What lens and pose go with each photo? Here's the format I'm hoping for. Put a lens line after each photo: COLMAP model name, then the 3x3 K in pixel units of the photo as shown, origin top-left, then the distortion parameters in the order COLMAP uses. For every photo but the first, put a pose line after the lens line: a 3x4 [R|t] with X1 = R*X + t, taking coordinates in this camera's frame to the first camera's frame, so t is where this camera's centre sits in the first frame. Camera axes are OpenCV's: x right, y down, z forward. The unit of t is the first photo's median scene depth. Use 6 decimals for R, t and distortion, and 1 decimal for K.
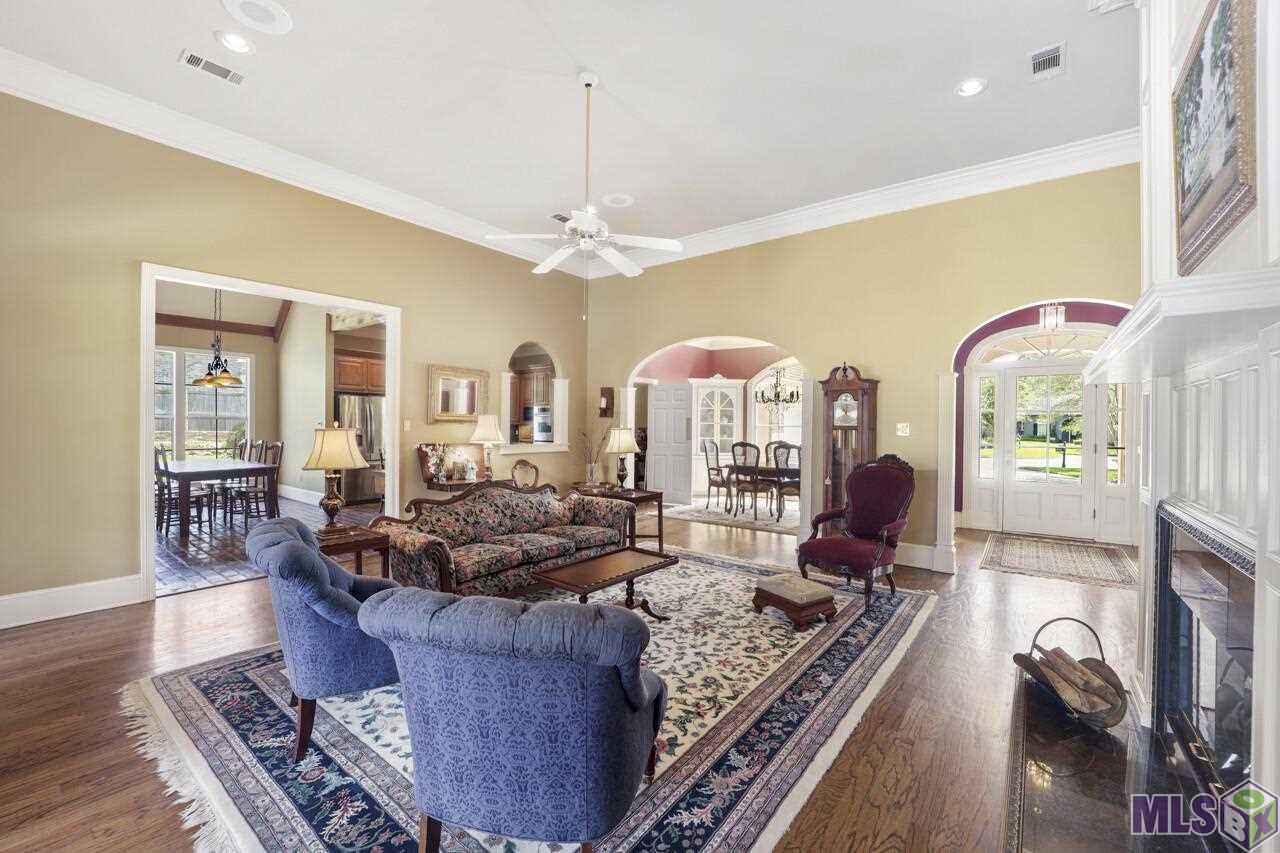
lens RADIAL K [[522.4, 0, 635.4], [0, 522.4, 426.7], [0, 0, 1]] dist [-0.019154, -0.000253]
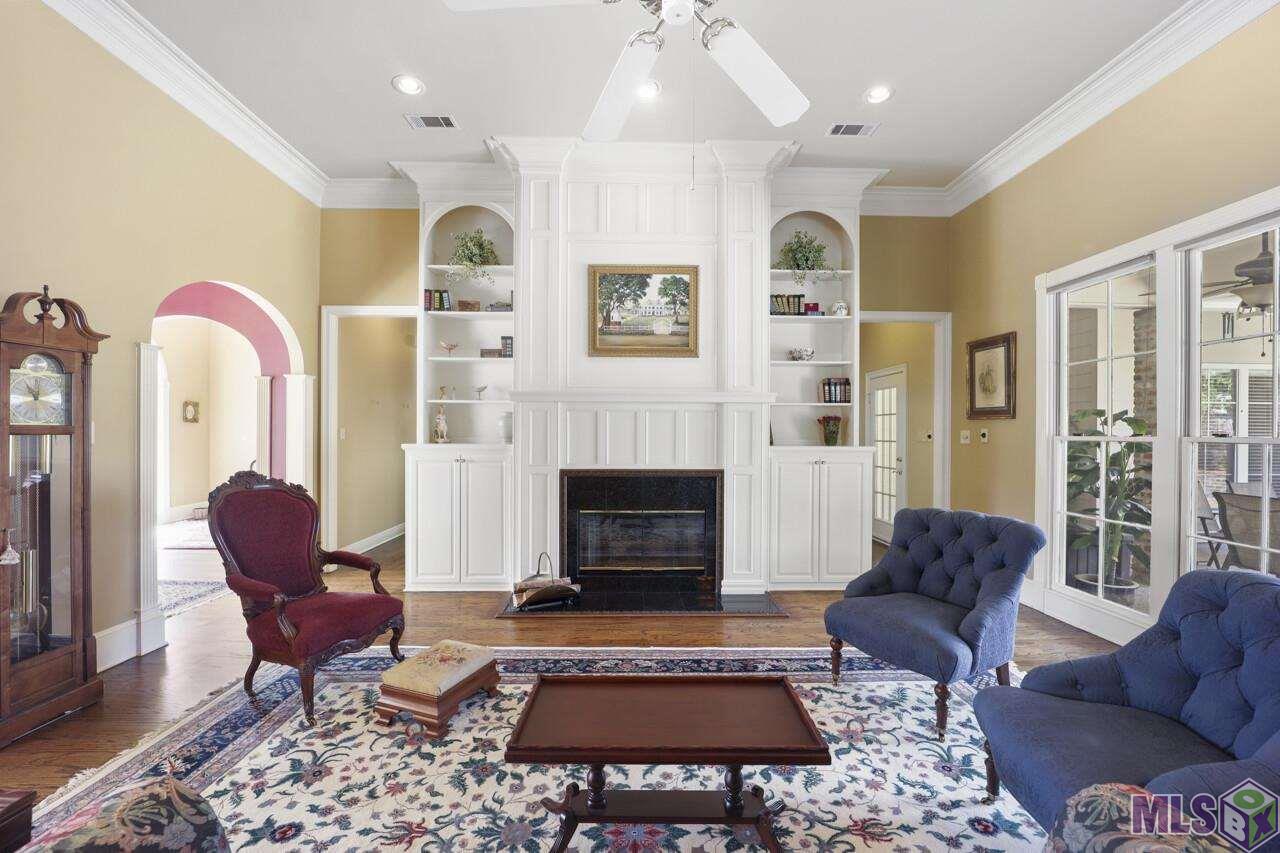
lens RADIAL K [[522.4, 0, 638.7], [0, 522.4, 434.4], [0, 0, 1]] dist [-0.019154, -0.000253]
pose [[-0.636224, -0.013952, 0.771379, -0.362150], [-0.006140, 0.999896, 0.013021, -0.005254], [-0.771480, 0.003548, -0.636243, 1.165250]]
